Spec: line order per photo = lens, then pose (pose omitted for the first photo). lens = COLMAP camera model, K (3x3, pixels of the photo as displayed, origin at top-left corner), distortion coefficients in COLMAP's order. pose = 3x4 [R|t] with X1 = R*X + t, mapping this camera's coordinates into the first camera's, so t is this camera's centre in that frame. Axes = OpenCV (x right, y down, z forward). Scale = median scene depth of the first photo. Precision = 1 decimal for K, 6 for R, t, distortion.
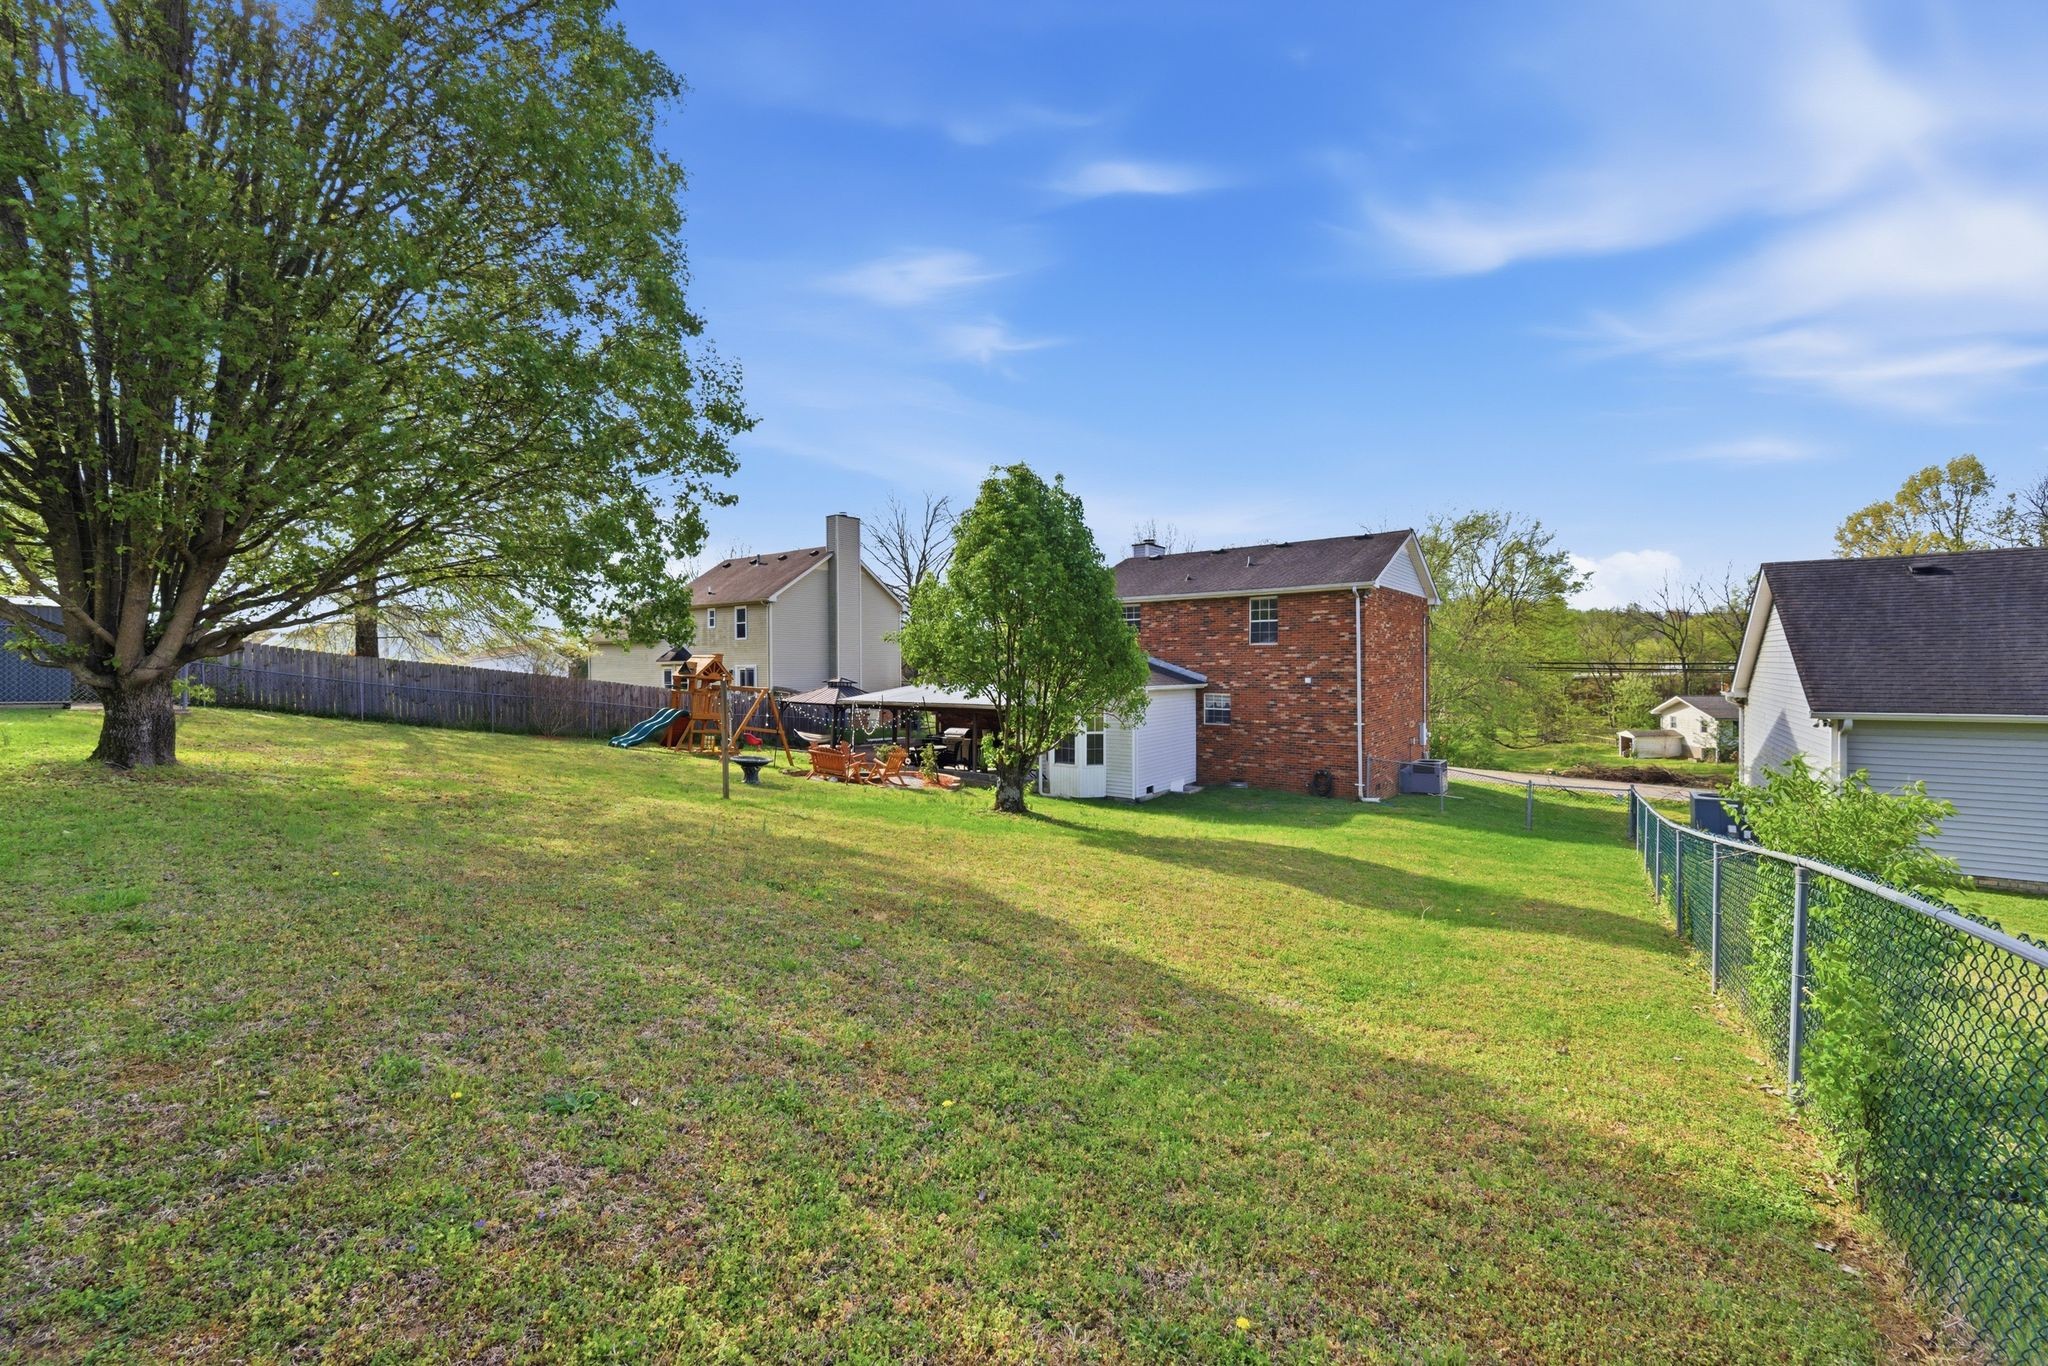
lens RADIAL K [[917.2, 0, 1029.4], [0, 917.2, 665.5], [0, 0, 1]] dist [0.010443, -0.003530]
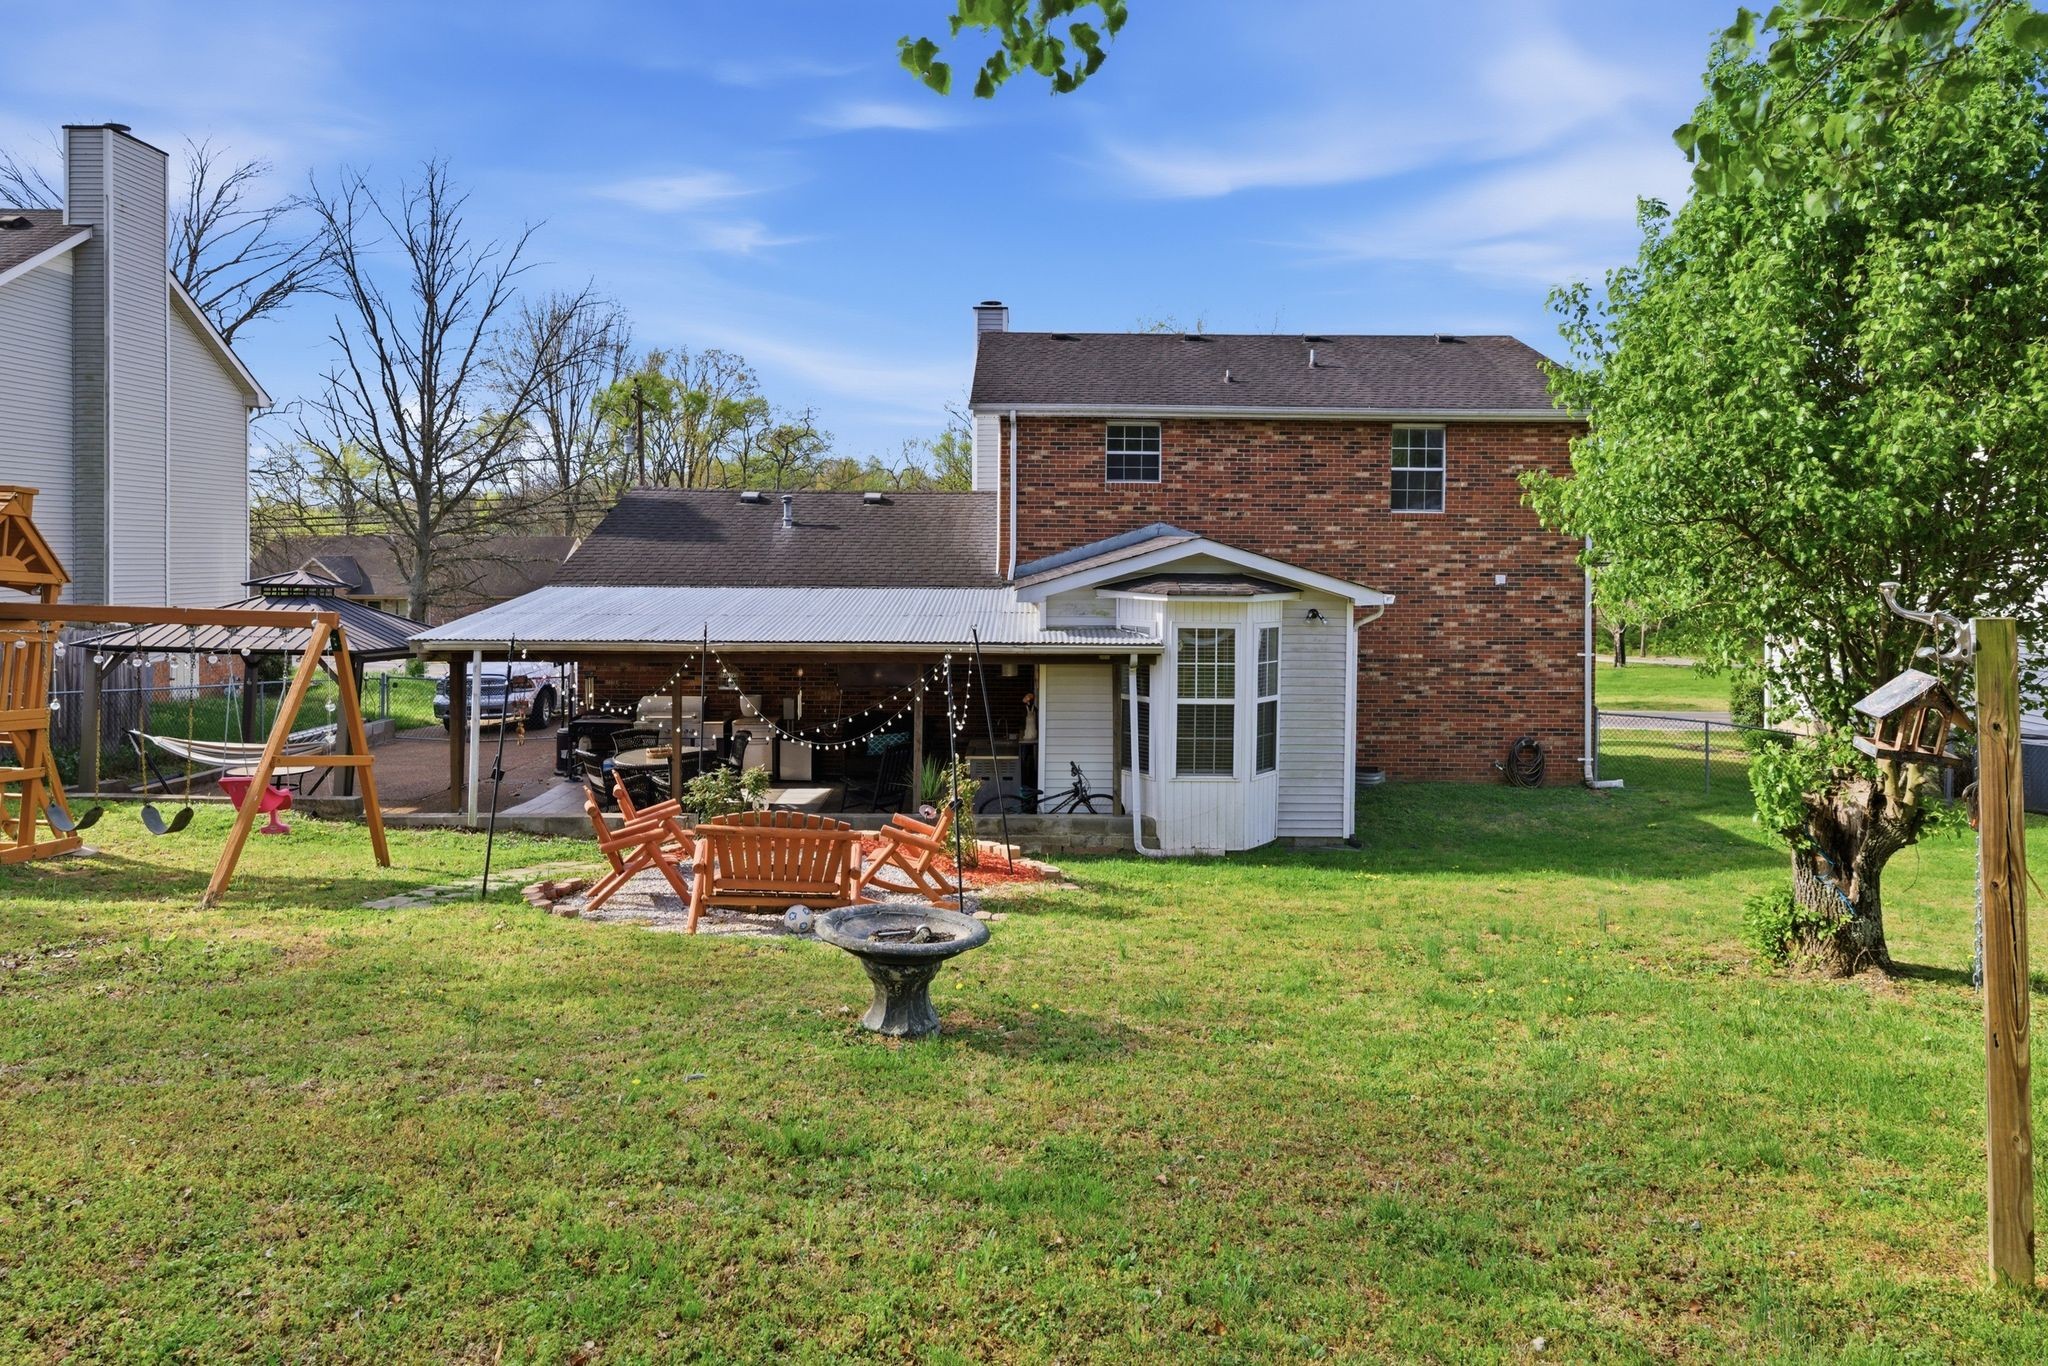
lens RADIAL K [[1185.7, 0, 1028.3], [0, 1185.7, 555.3], [0, 0, 1]] dist [-0.003346, -0.001479]
pose [[0.761400, 0.011232, 0.648185, -0.378857], [-0.013598, 0.999907, -0.001353, 0.006391], [-0.648139, -0.007783, 0.761482, 0.630445]]
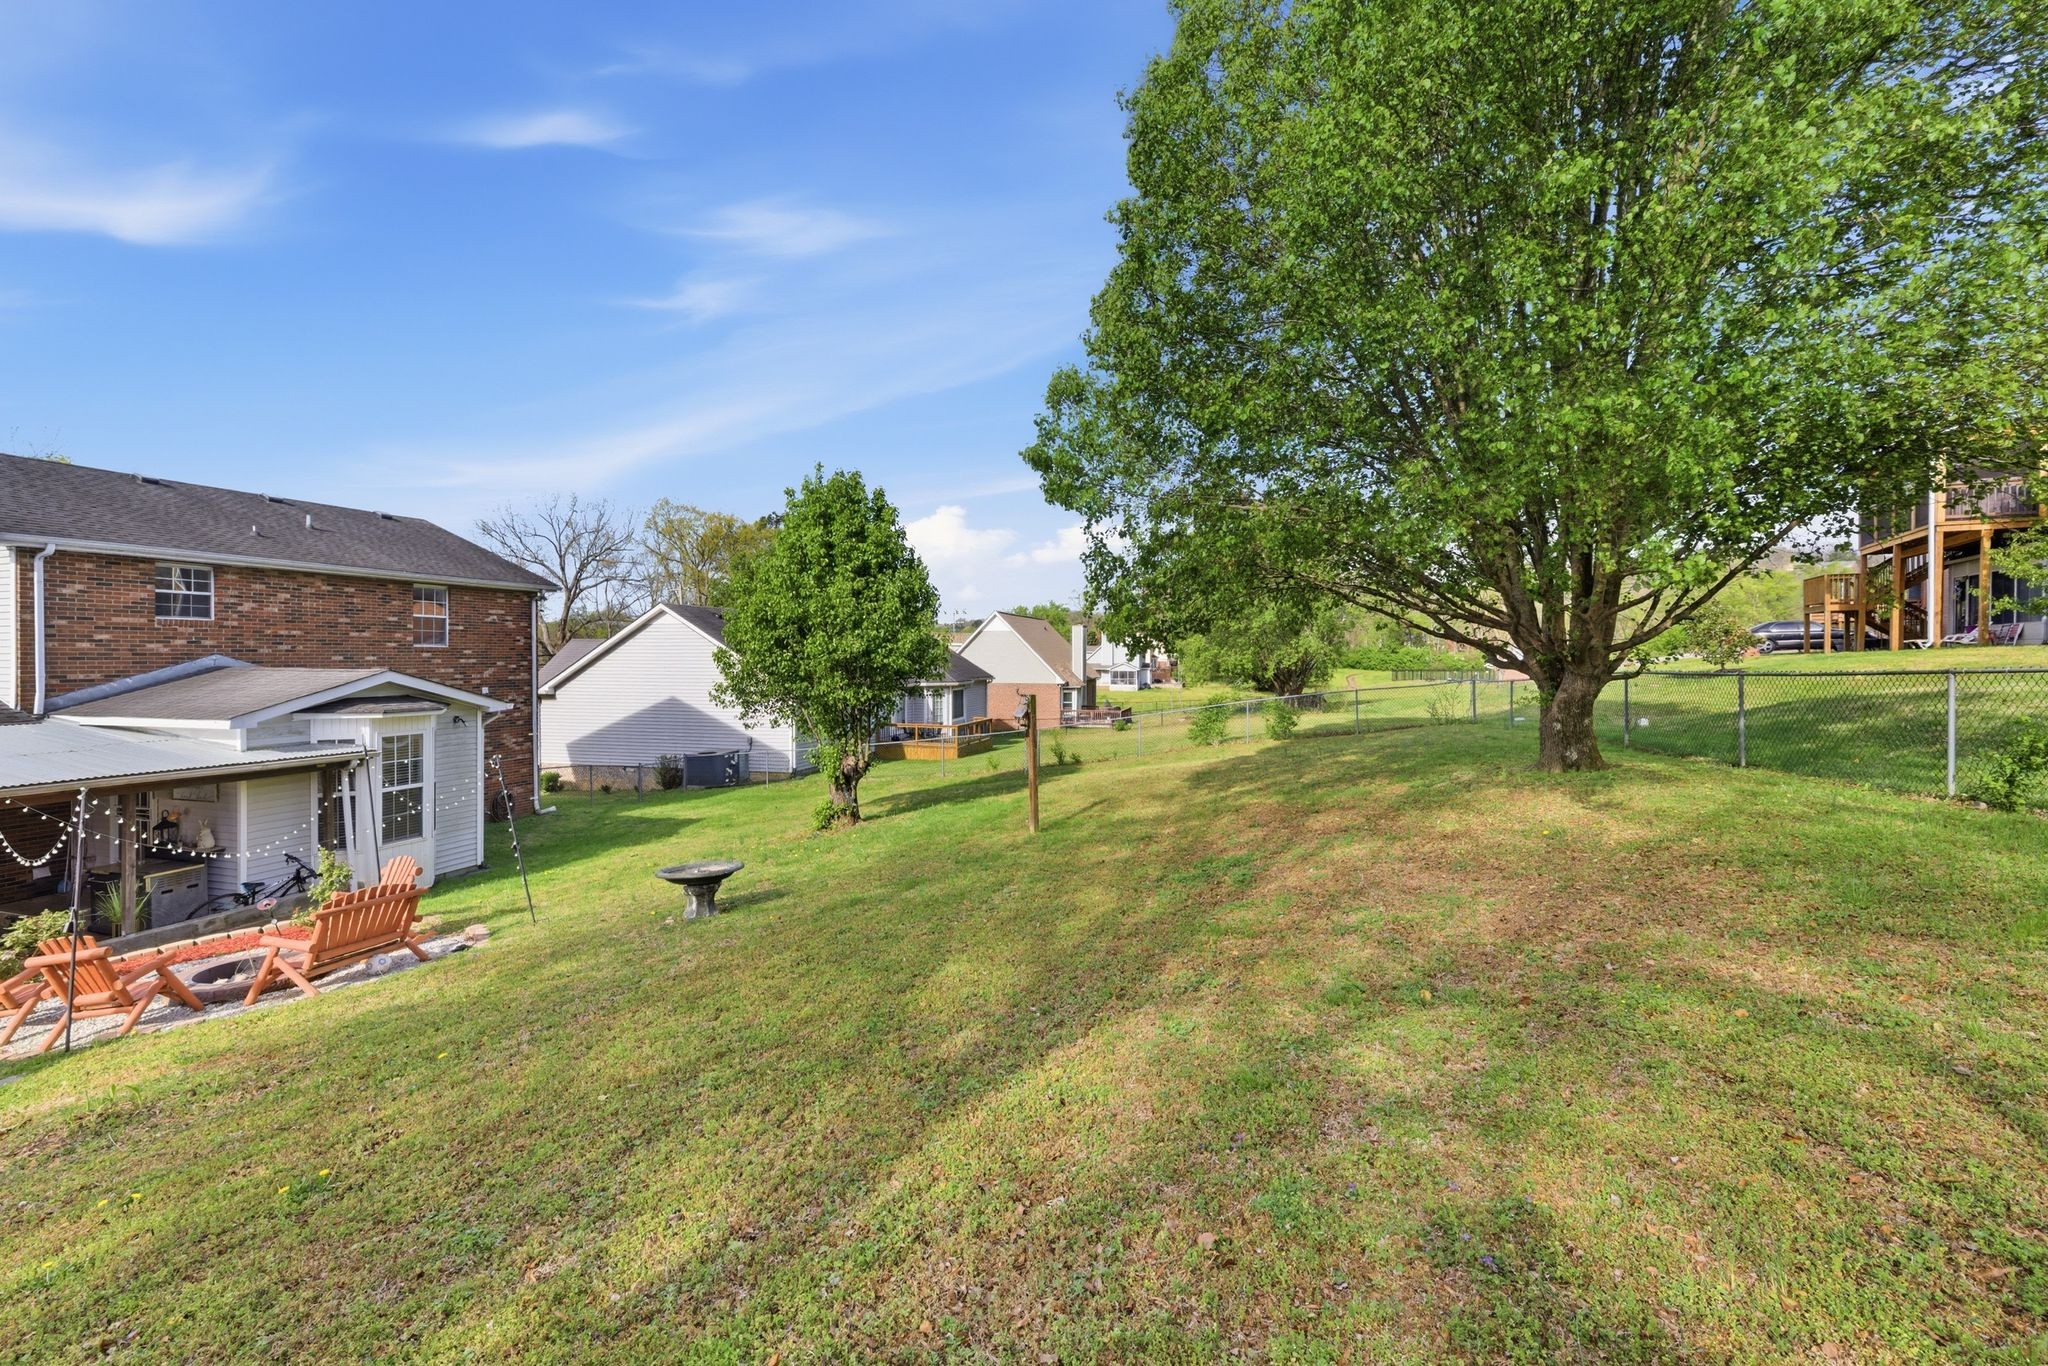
lens RADIAL K [[917.2, 0, 1029.4], [0, 917.2, 665.5], [0, 0, 1]] dist [0.010443, -0.003530]
pose [[-0.413947, -0.001239, 0.910300, -0.675740], [0.006969, 0.999965, 0.004530, -0.006994], [-0.910275, 0.008219, -0.413924, 0.877307]]
